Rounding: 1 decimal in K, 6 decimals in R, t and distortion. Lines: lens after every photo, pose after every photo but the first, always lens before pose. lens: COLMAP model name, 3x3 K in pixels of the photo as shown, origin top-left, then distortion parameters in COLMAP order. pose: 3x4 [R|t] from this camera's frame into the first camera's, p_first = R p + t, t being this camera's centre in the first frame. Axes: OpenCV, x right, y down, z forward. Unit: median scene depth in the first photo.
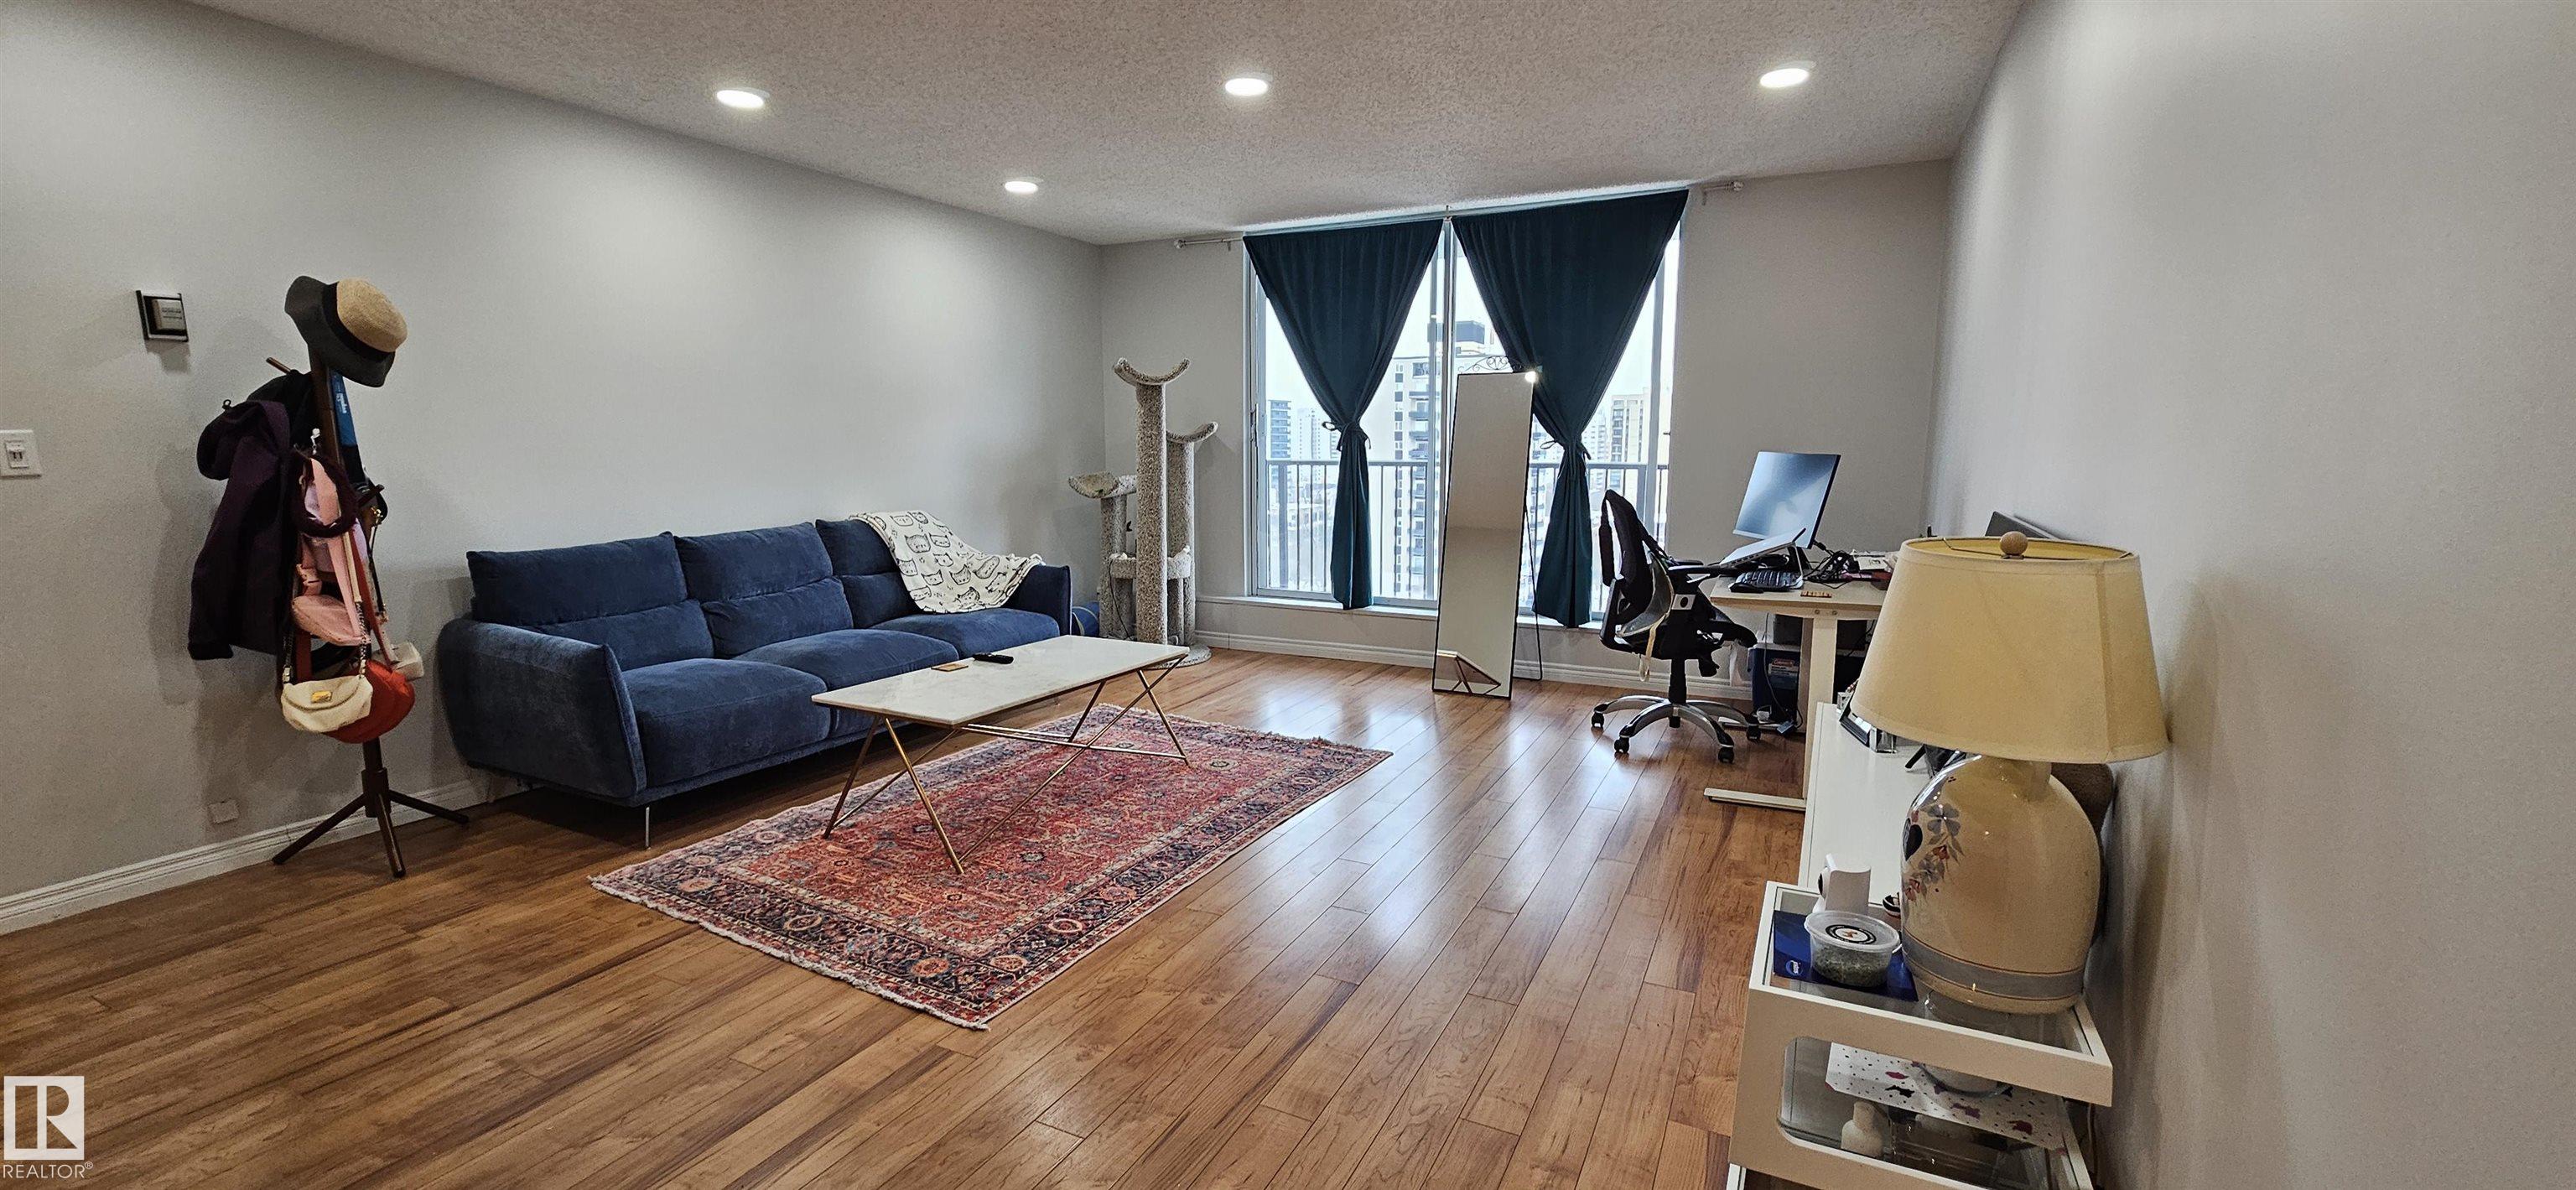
lens RADIAL K [[1054.5, 0, 1287.6], [0, 1054.5, 602.2], [0, 0, 1]] dist [-0.000663, 0.000098]
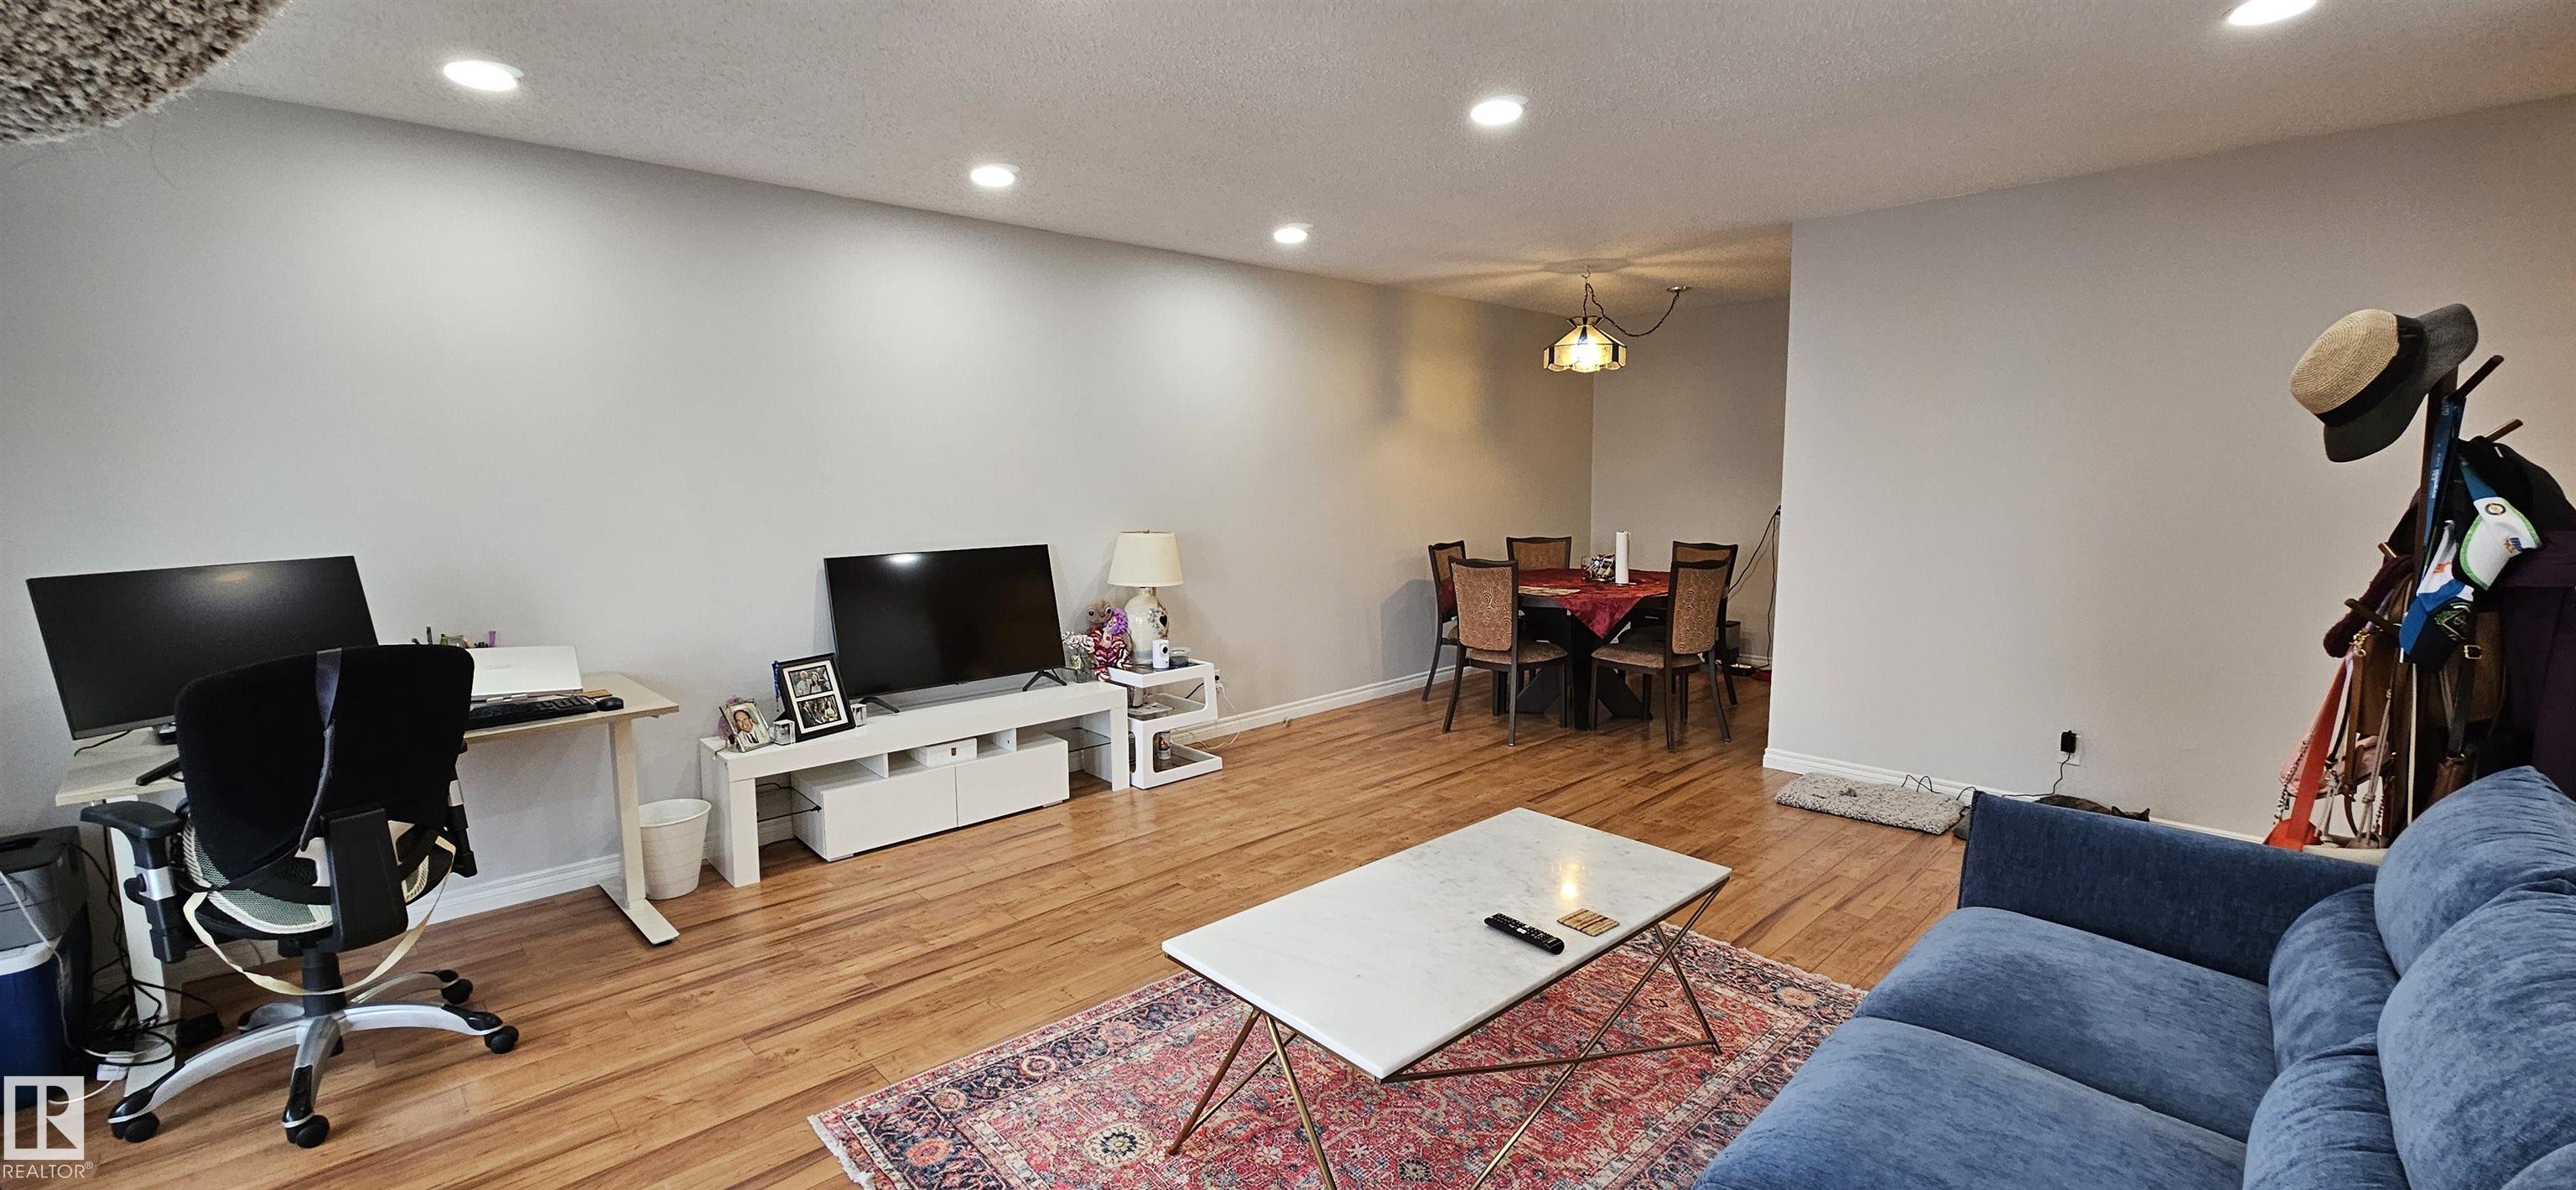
lens RADIAL K [[1054.5, 0, 1291.3], [0, 1054.5, 584.8], [0, 0, 1]] dist [-0.000663, 0.000098]
pose [[-0.944993, -0.033526, 0.325368, -0.423525], [0.052394, 0.966373, 0.251749, -0.342172], [-0.322867, 0.254949, -0.911459, 1.886921]]
